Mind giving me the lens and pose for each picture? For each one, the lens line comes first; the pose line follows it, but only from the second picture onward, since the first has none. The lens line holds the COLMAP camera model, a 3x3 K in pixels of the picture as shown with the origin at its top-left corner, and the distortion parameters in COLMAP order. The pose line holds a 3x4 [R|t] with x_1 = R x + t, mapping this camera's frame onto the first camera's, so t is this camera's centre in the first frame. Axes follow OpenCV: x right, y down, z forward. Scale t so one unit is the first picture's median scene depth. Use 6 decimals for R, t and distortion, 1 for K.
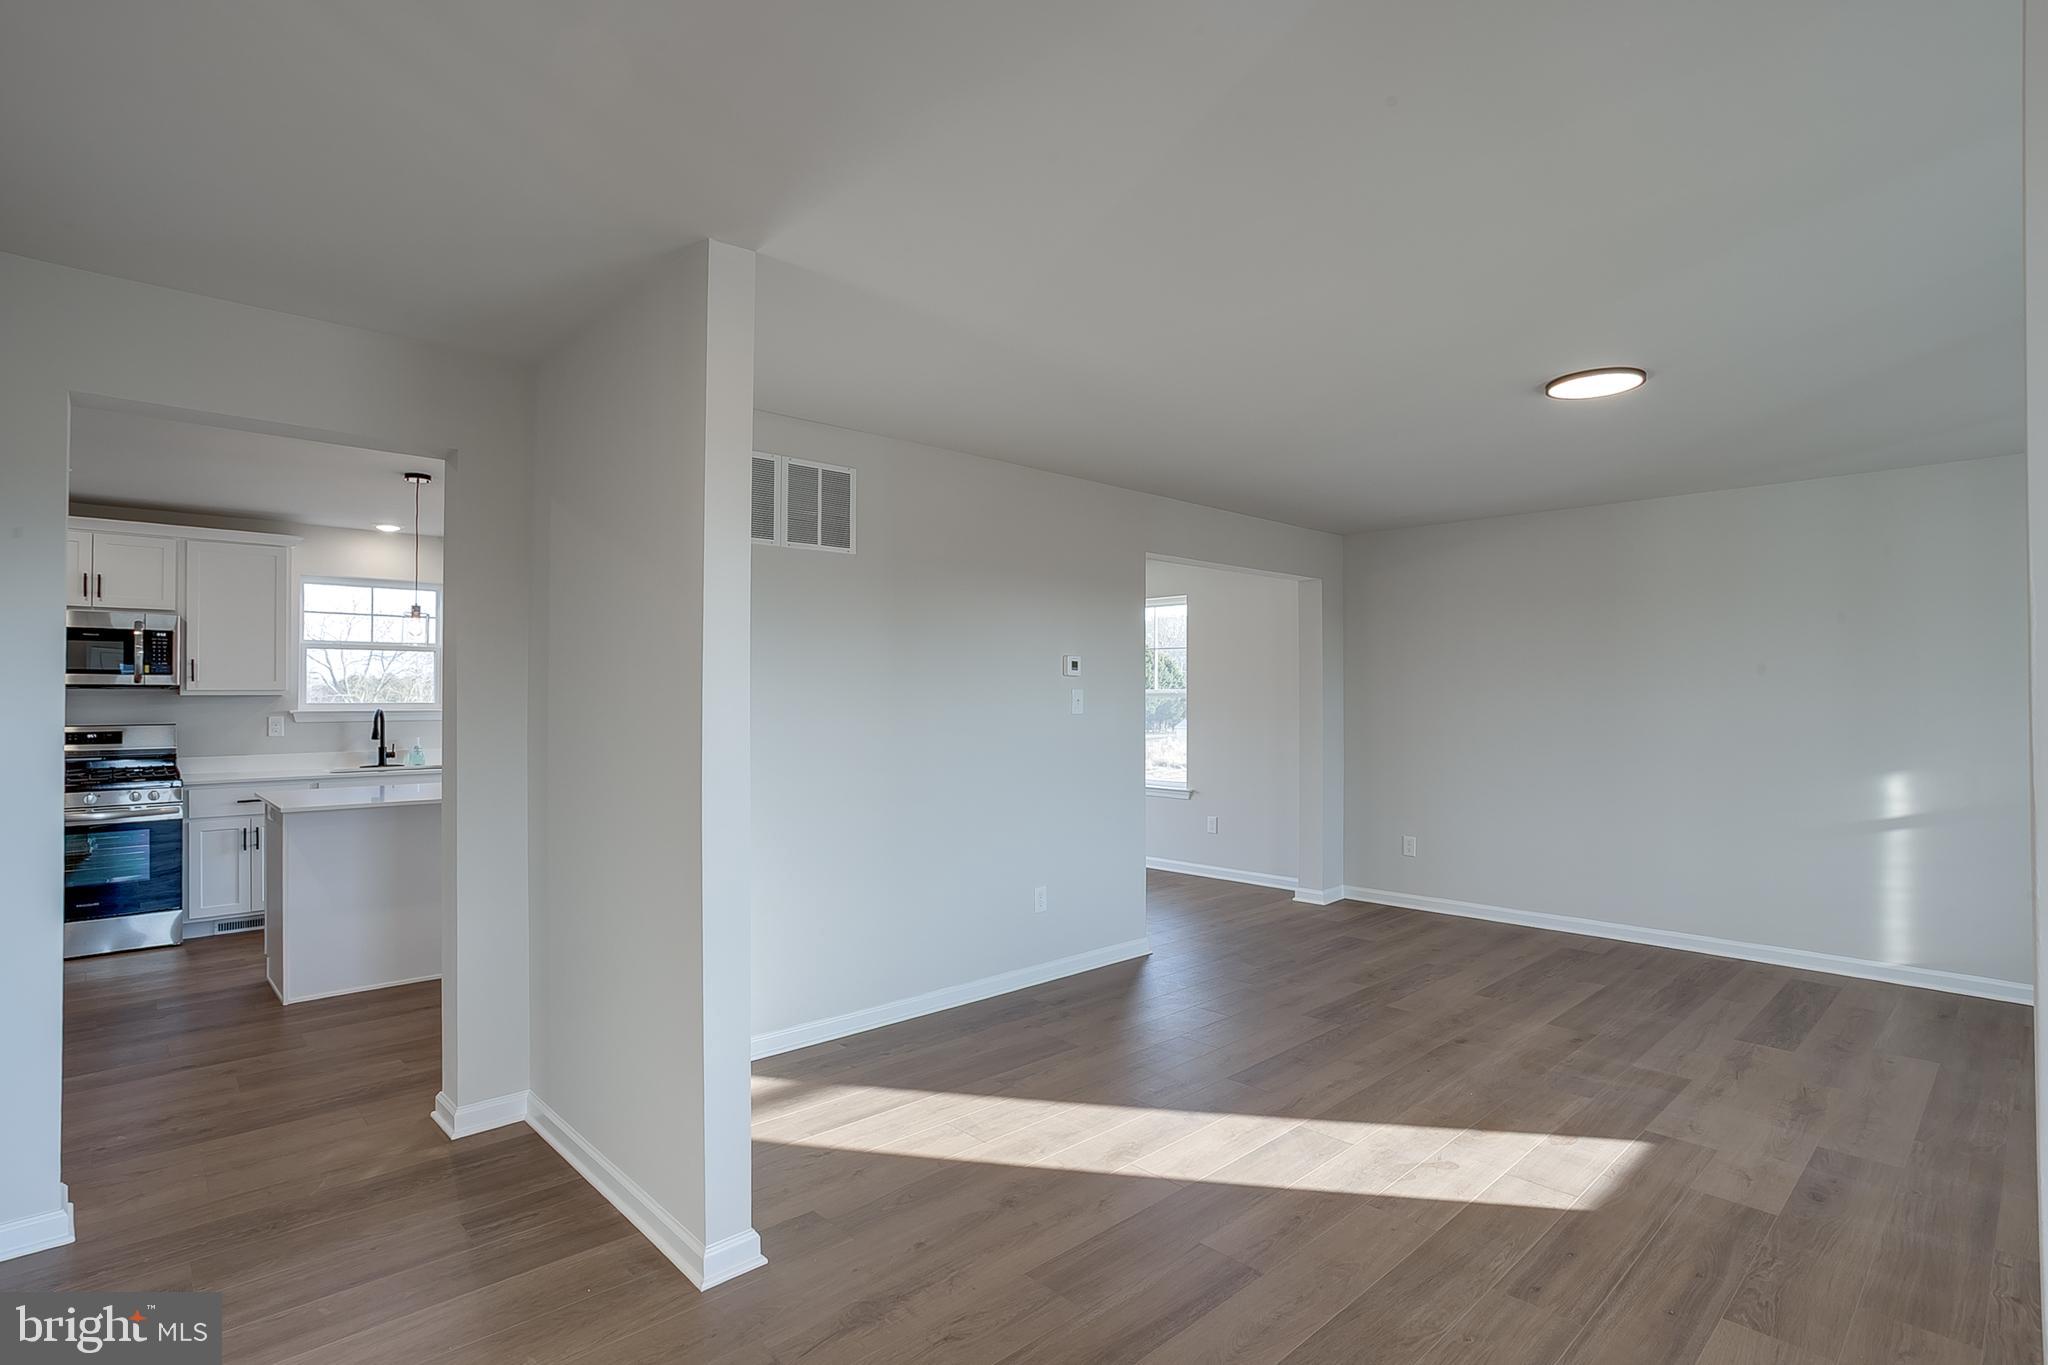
lens RADIAL K [[1014.6, 0, 1016.2], [0, 1014.6, 668.3], [0, 0, 1]] dist [-0.025063, 0.014731]
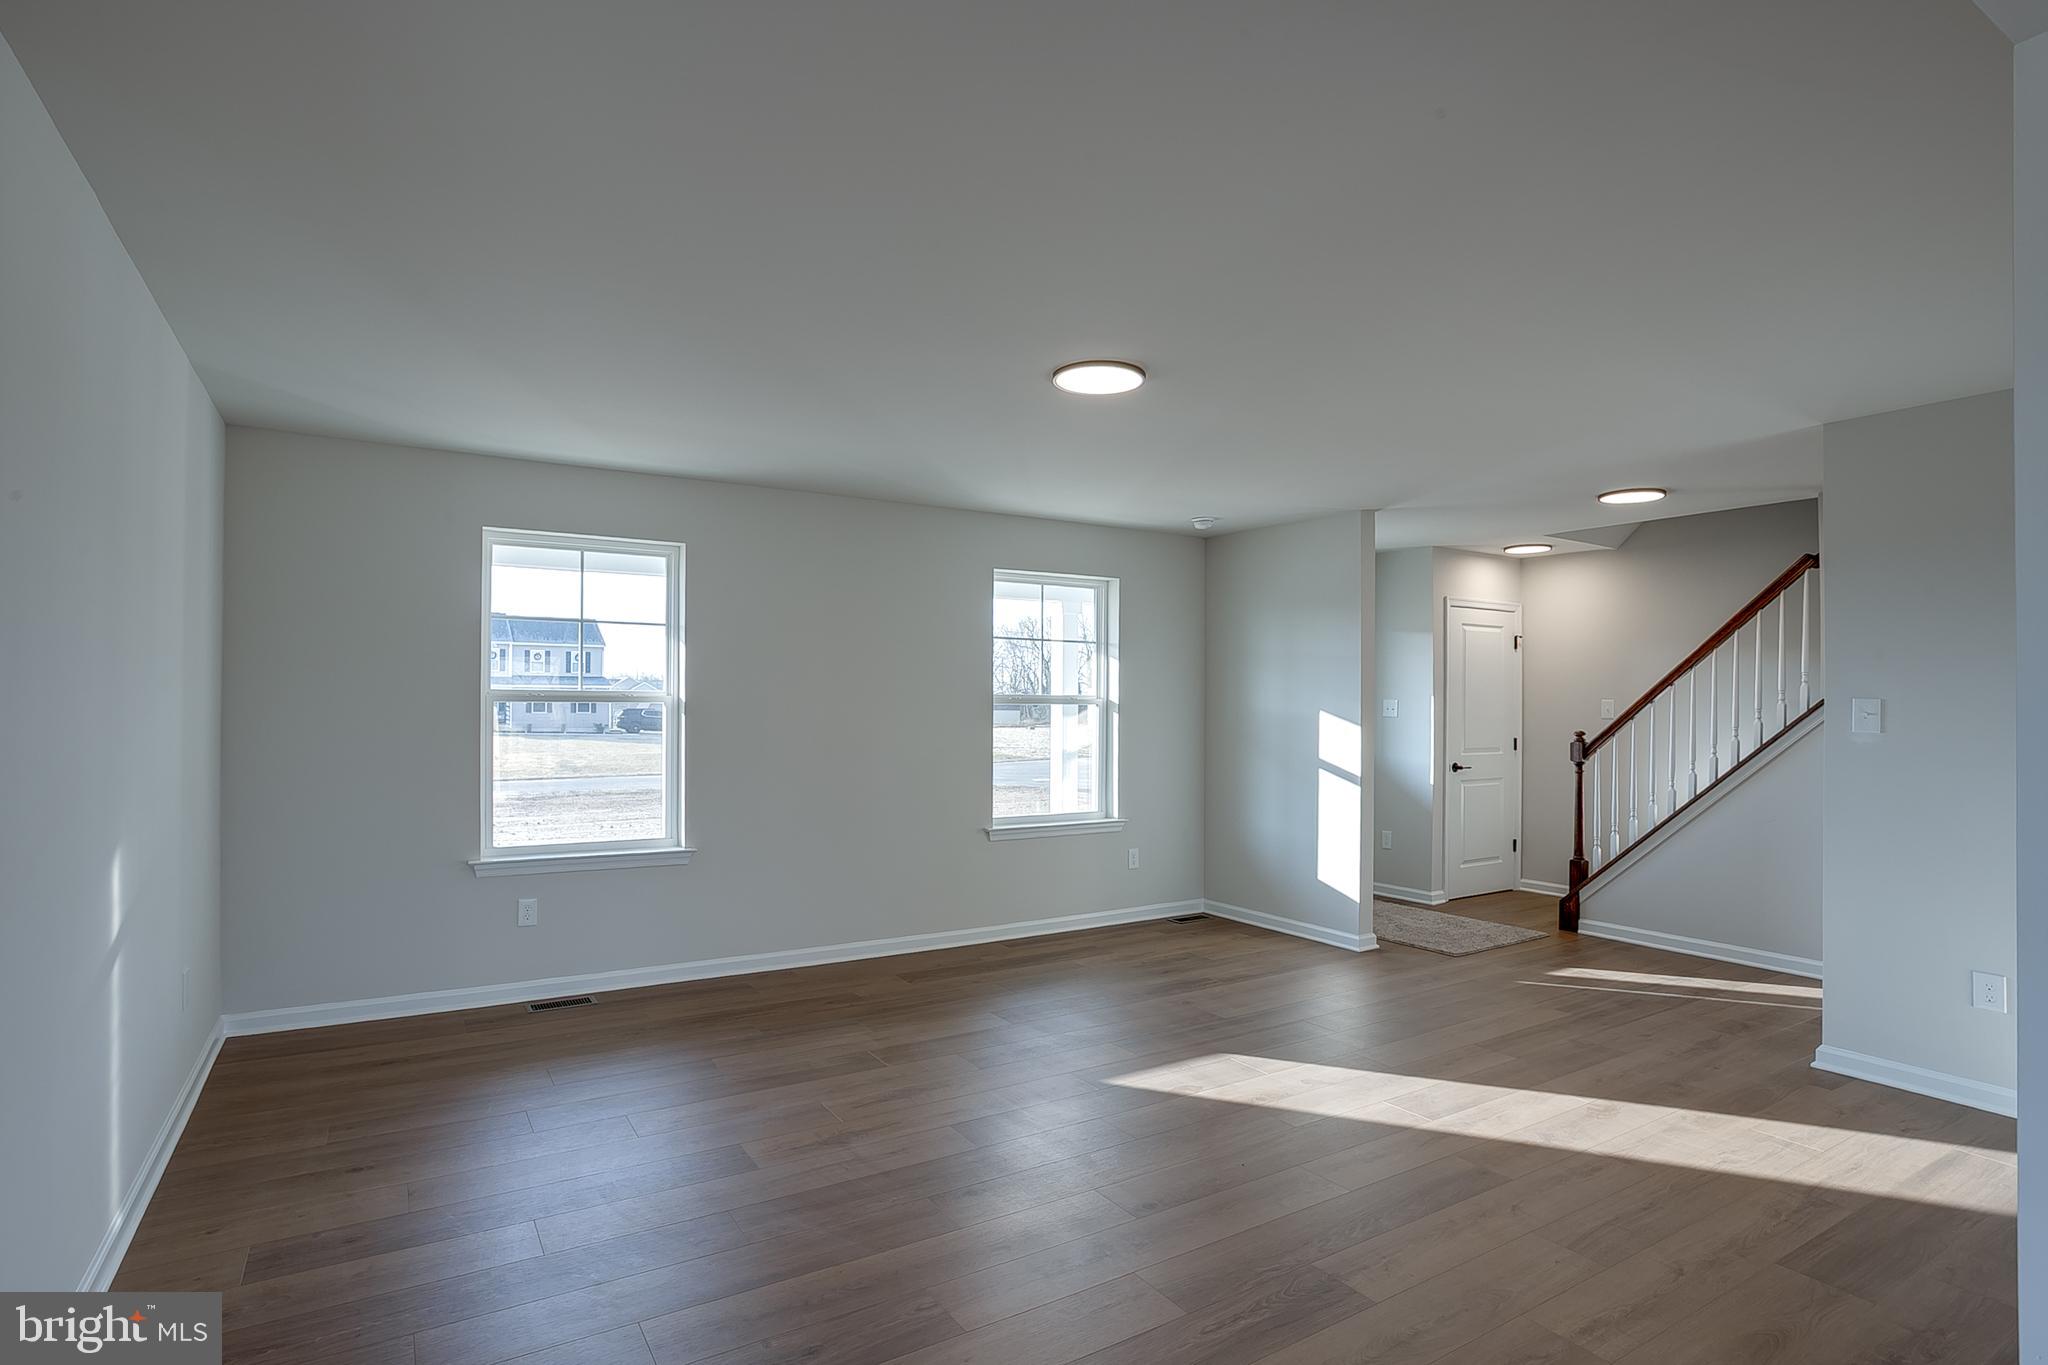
lens RADIAL K [[1014.6, 0, 982.9], [0, 1014.6, 699.4], [0, 0, 1]] dist [-0.025063, 0.014731]
pose [[-0.973153, -0.007913, 0.230021, 0.416573], [-0.016106, 0.999300, -0.033760, 0.052832], [-0.229593, -0.036558, -0.972600, 1.794869]]
